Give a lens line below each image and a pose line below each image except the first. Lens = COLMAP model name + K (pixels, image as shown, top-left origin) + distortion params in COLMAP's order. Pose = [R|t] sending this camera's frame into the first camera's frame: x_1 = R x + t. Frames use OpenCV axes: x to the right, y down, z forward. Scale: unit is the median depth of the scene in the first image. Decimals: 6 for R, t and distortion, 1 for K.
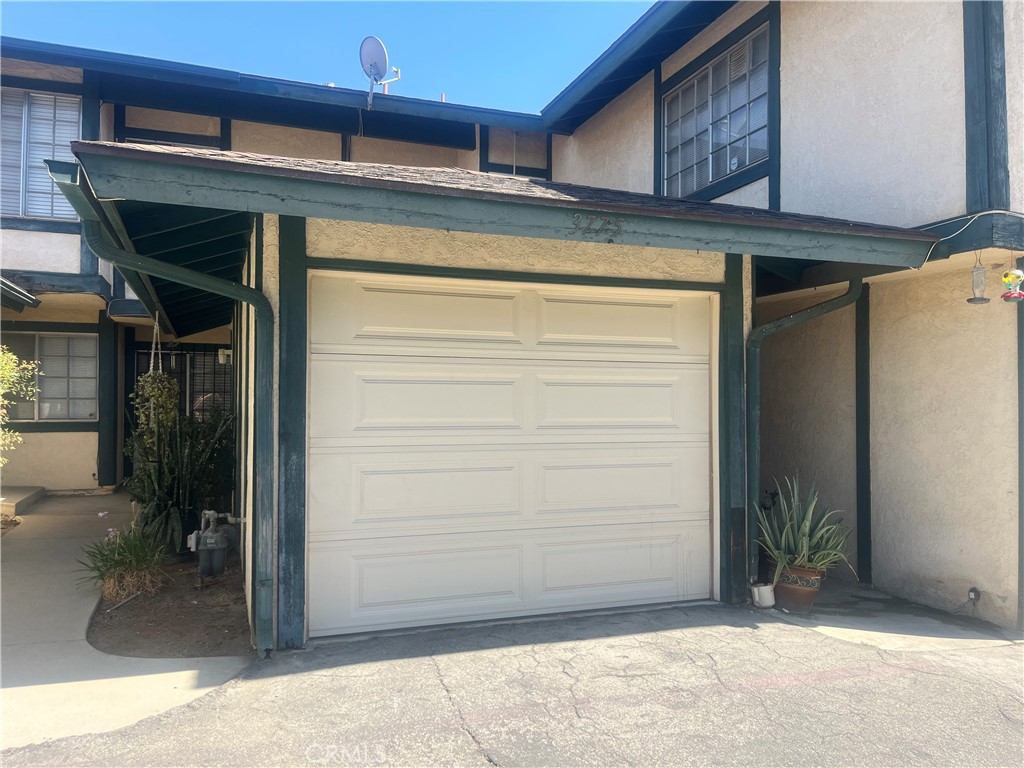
lens RADIAL K [[786.9, 0, 510.1], [0, 786.9, 387.0], [0, 0, 1]] dist [0.009713, -0.039960]
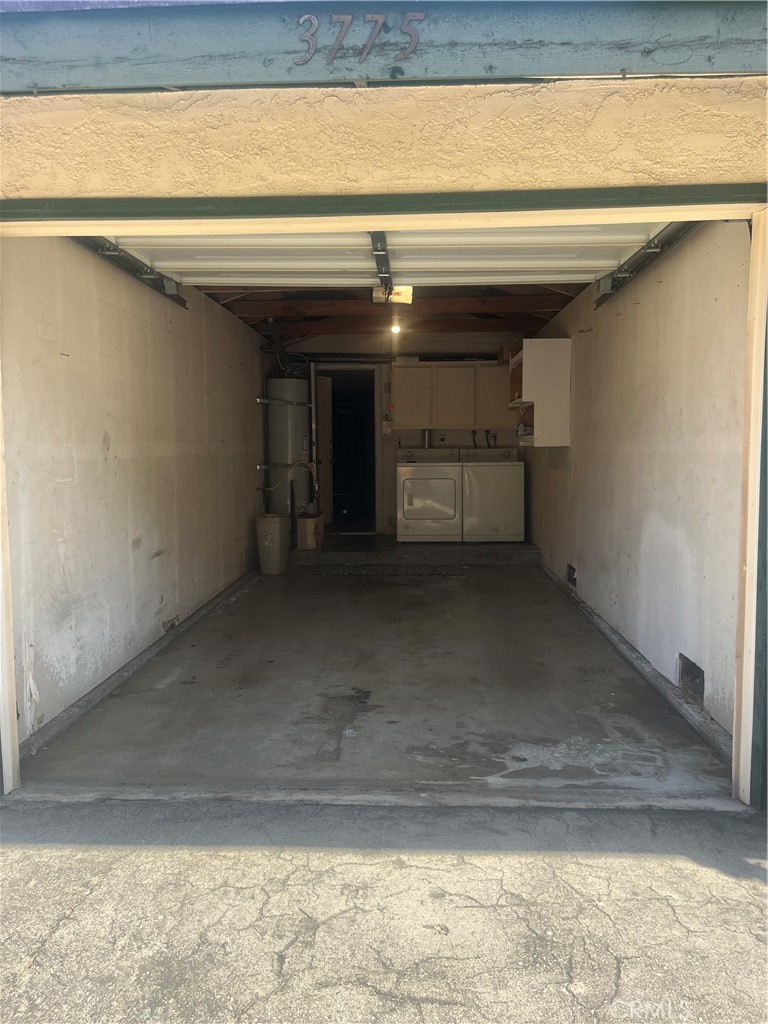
lens RADIAL K [[786.9, 0, 384.1], [0, 786.9, 512.1], [0, 0, 1]] dist [0.009713, -0.039960]
pose [[0.921012, 0.025774, -0.388681, 0.300748], [0.016193, 0.994413, 0.104312, 0.020448], [0.389198, -0.102367, 0.915449, 0.546372]]
